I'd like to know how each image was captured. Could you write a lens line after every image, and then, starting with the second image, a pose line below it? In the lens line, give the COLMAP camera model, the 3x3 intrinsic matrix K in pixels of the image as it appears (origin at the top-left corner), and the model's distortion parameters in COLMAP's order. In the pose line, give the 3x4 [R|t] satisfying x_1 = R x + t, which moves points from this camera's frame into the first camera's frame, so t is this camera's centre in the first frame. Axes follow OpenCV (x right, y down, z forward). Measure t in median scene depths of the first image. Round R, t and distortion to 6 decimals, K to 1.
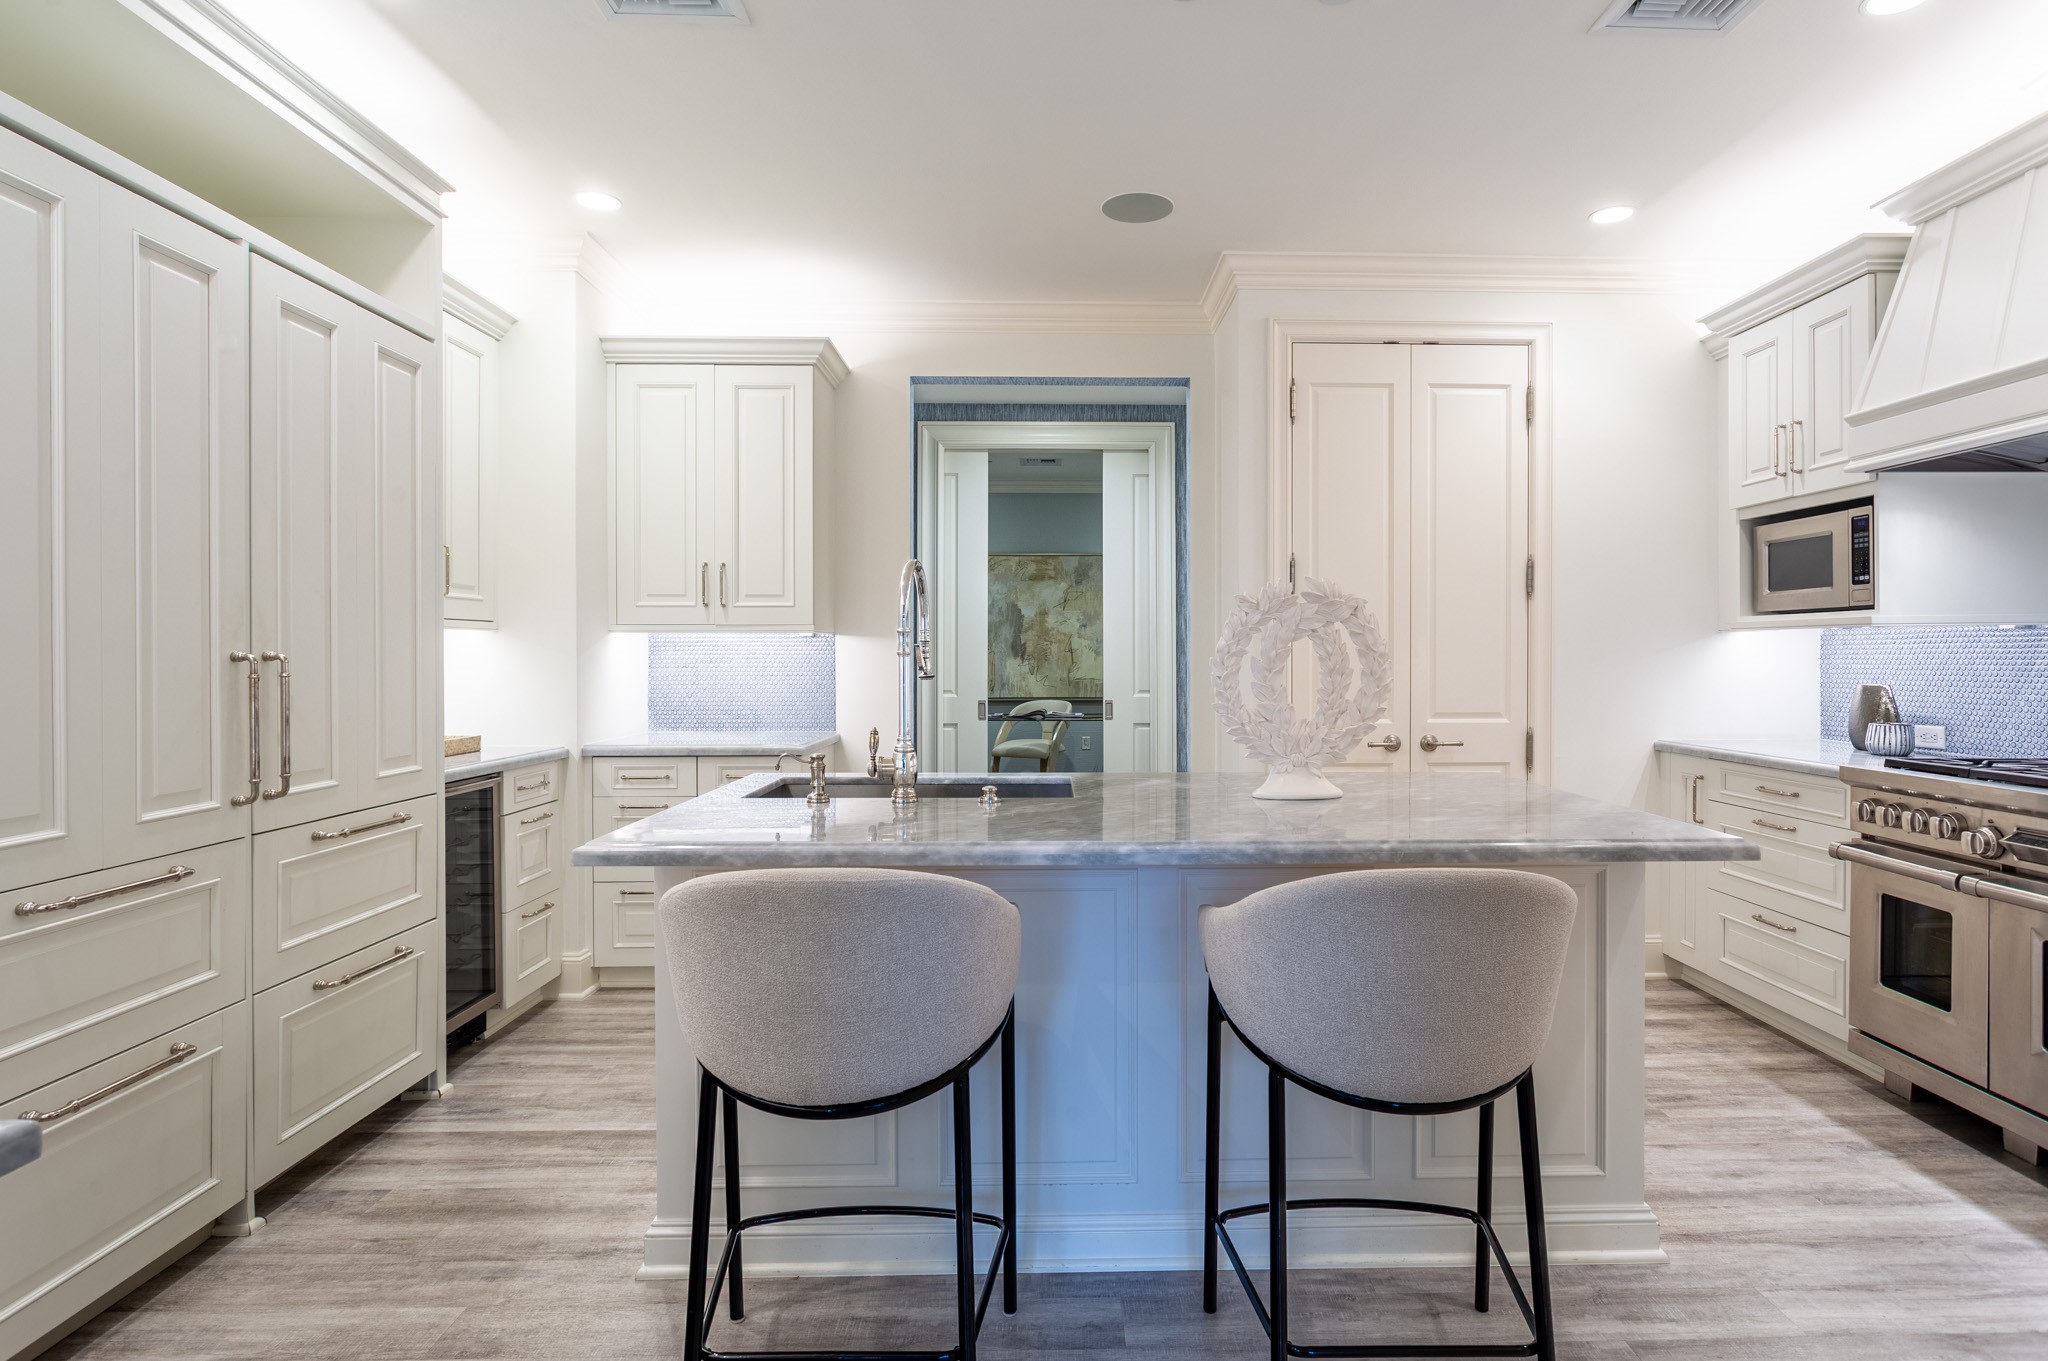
lens RADIAL K [[1075.2, 0, 1038.3], [0, 1075.2, 666.9], [0, 0, 1]] dist [-0.004308, 0.000529]
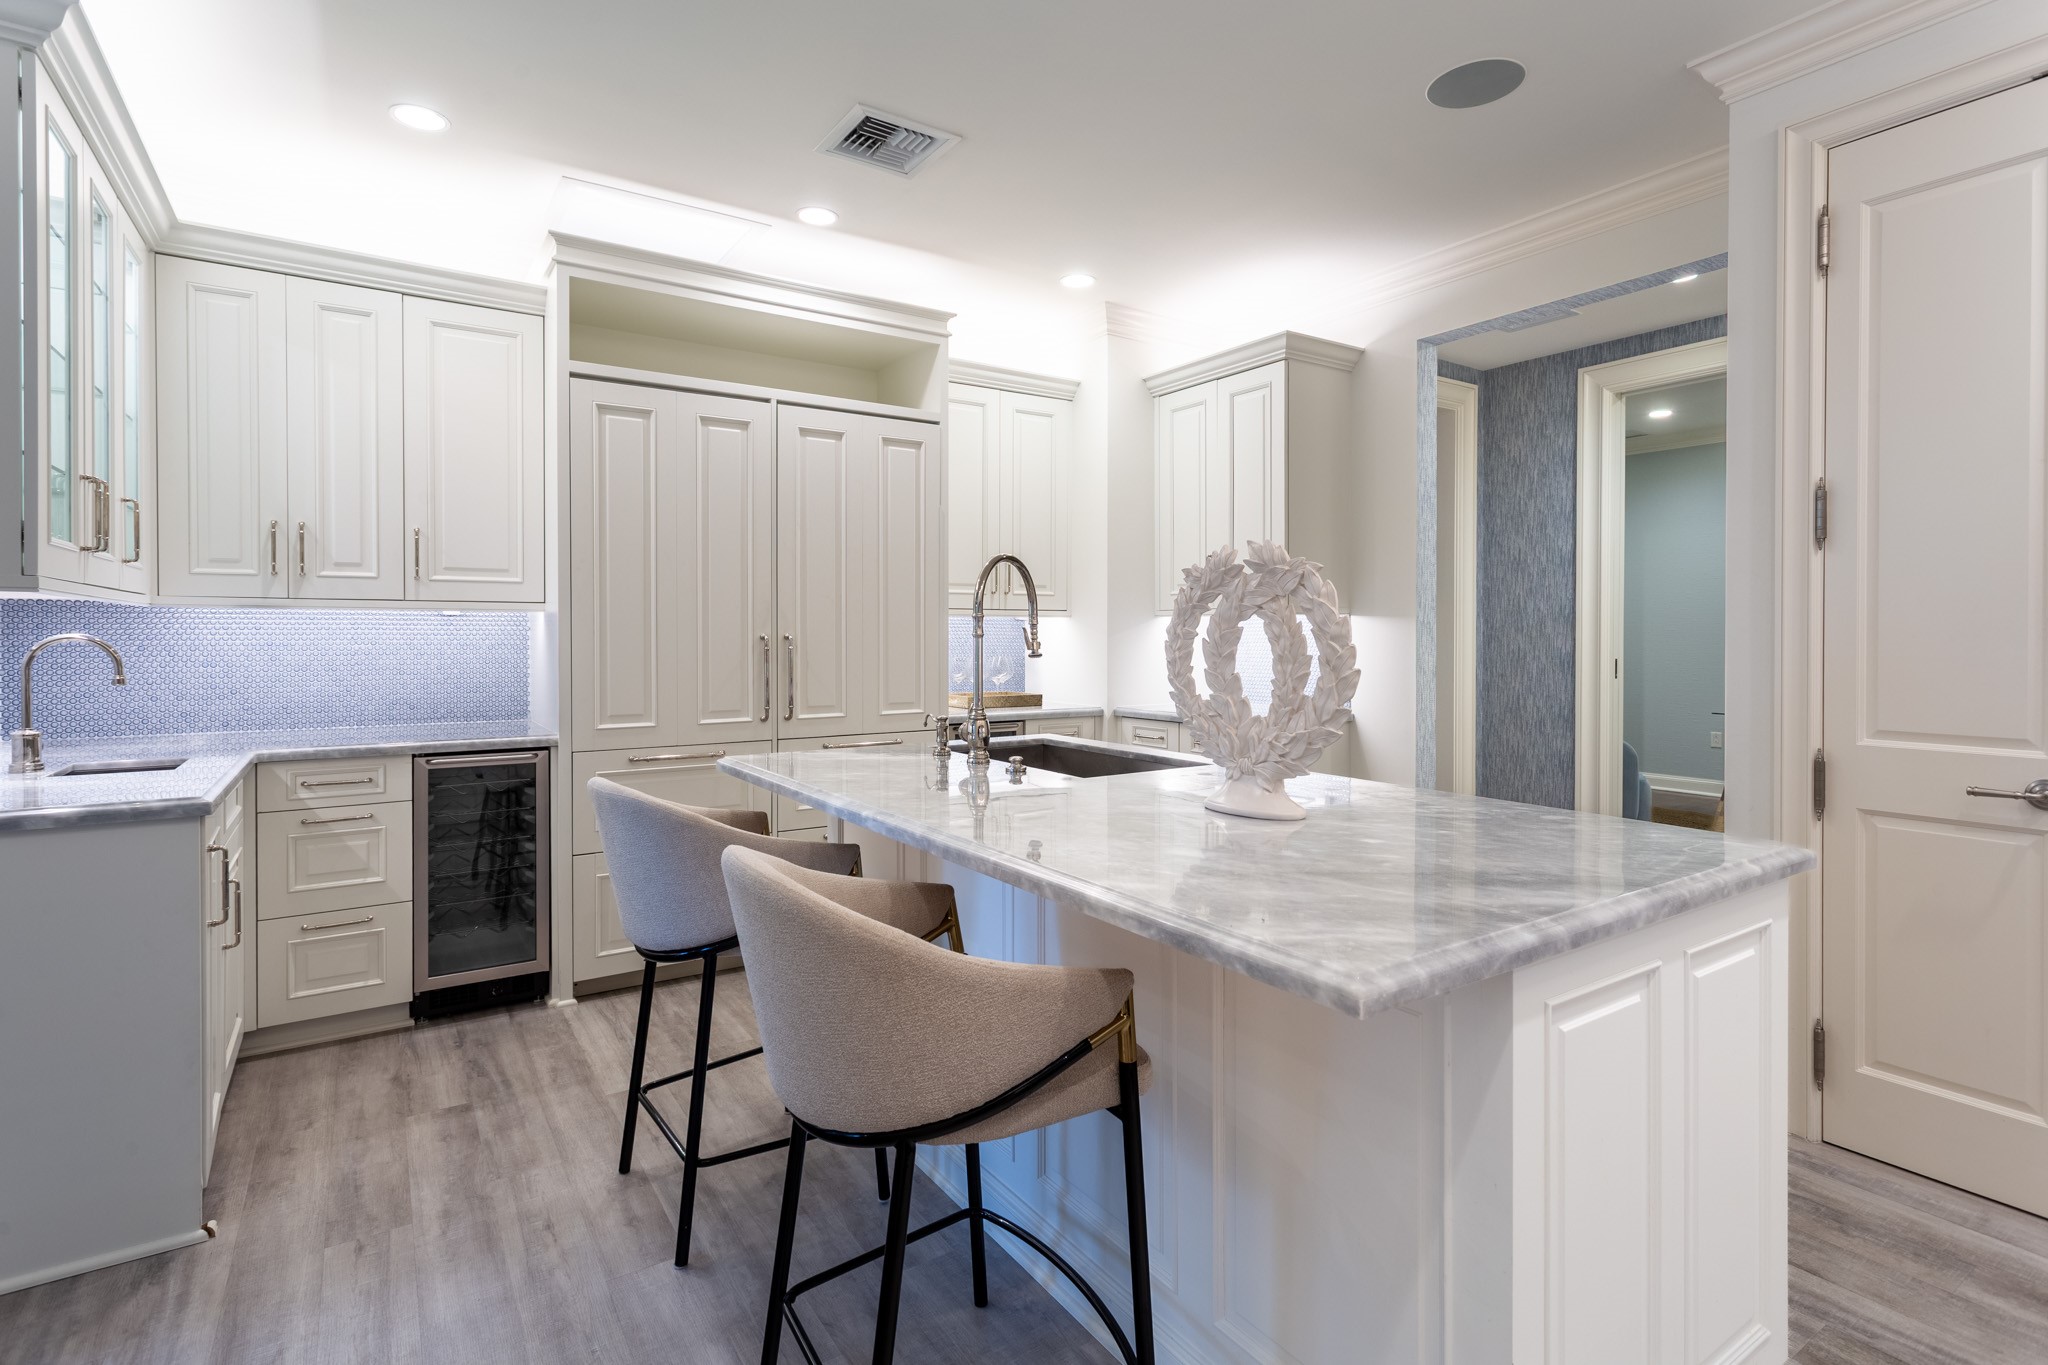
lens RADIAL K [[978.2, 0, 1015.8], [0, 978.2, 641.5], [0, 0, 1]] dist [0.002933, 0.000469]
pose [[0.535979, 0.005388, -0.844214, 0.767209], [-0.008192, 0.999966, 0.001182, -0.007008], [0.844192, 0.006282, 0.536005, 0.449235]]
